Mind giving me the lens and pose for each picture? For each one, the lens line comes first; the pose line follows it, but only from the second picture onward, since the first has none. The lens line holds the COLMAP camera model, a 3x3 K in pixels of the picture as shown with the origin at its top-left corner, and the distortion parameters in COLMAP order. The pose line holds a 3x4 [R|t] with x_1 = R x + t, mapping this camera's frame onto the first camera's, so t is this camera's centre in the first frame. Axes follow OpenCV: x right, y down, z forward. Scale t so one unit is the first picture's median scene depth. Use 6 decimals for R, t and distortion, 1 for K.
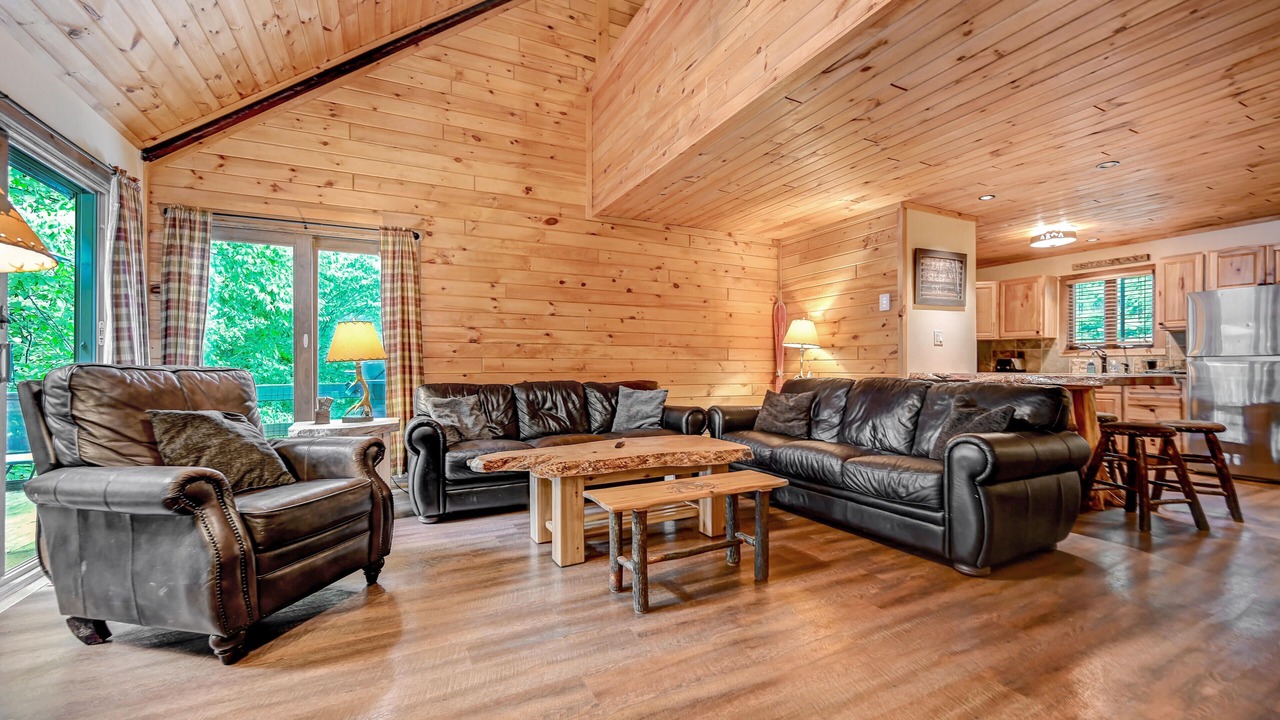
lens RADIAL K [[513.9, 0, 644.5], [0, 513.9, 364.1], [0, 0, 1]] dist [-0.001087, -0.000051]
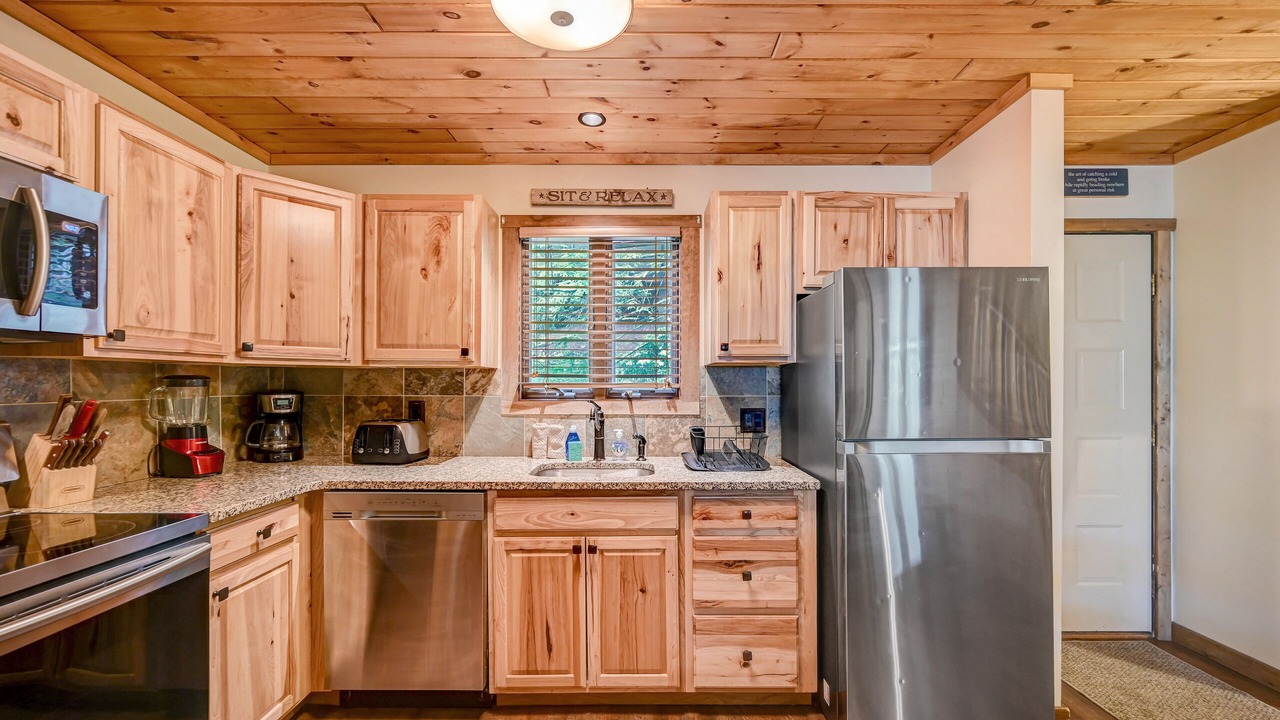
lens RADIAL K [[523.0, 0, 643.5], [0, 523.0, 382.9], [0, 0, 1]] dist [-0.001721, -0.000256]
pose [[0.448669, -0.005003, 0.893684, 0.497098], [-0.002725, 0.999972, 0.006966, -0.044060], [-0.893694, -0.005561, 0.448643, 0.726173]]
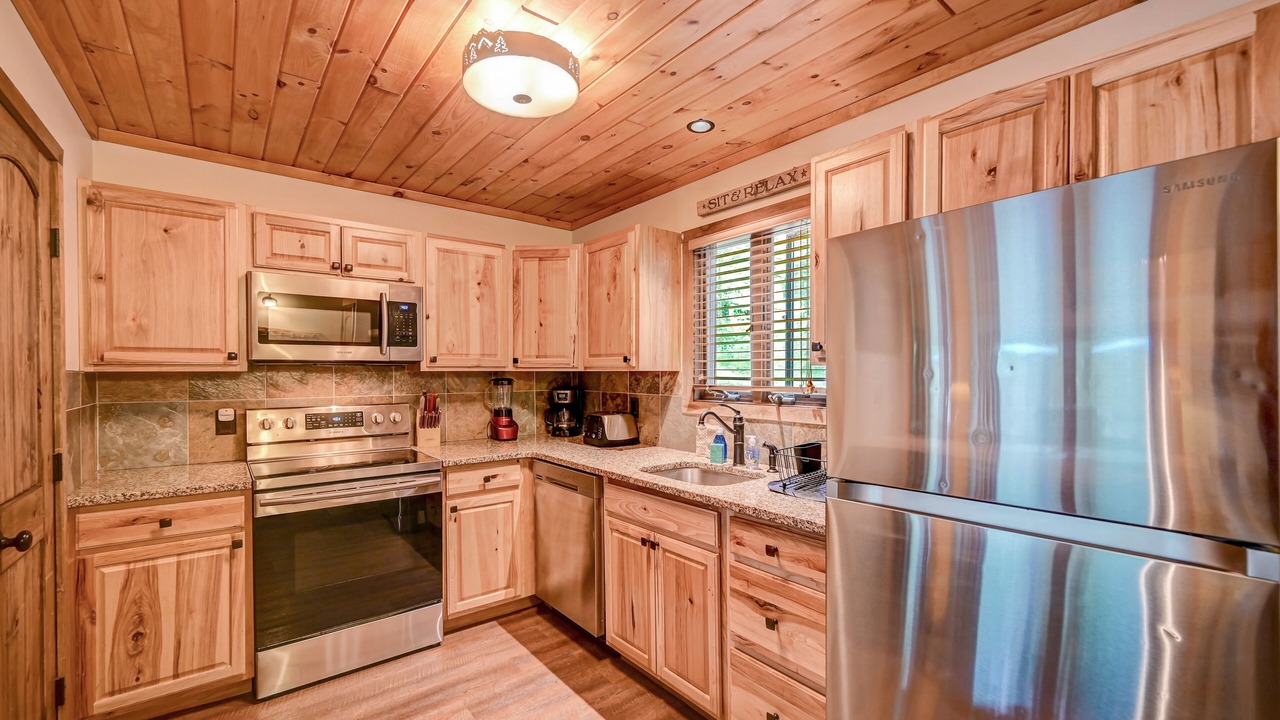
lens RADIAL K [[527.2, 0, 640.1], [0, 527.2, 375.3], [0, 0, 1]] dist [-0.000928, -0.000108]
pose [[0.977546, -0.008117, 0.210566, 0.683465], [0.005818, 0.999917, 0.011536, -0.054178], [-0.210642, -0.010051, 0.977512, 0.569260]]
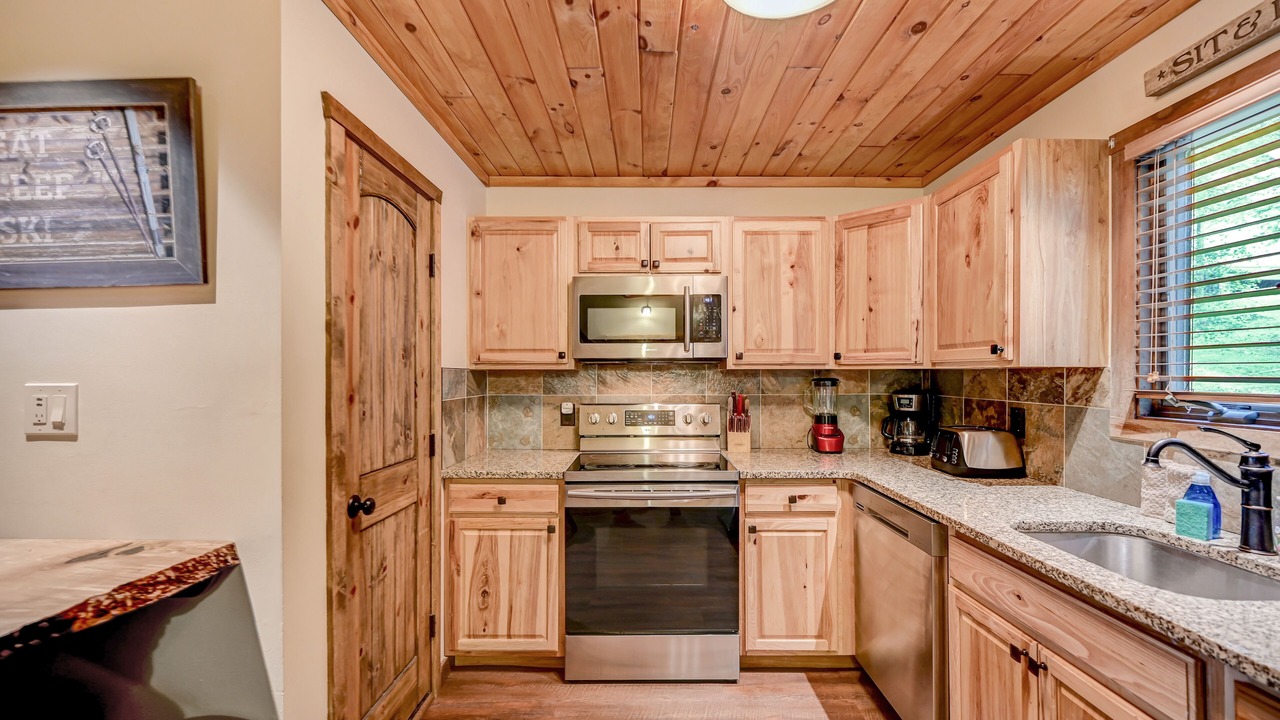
lens RADIAL K [[515.9, 0, 648.5], [0, 515.9, 374.6], [0, 0, 1]] dist [-0.001358, 0.000060]
pose [[0.897674, -0.004698, -0.440634, 0.717913], [0.006084, 0.999980, 0.001731, -0.050363], [0.440617, -0.004235, 0.897685, 0.662252]]
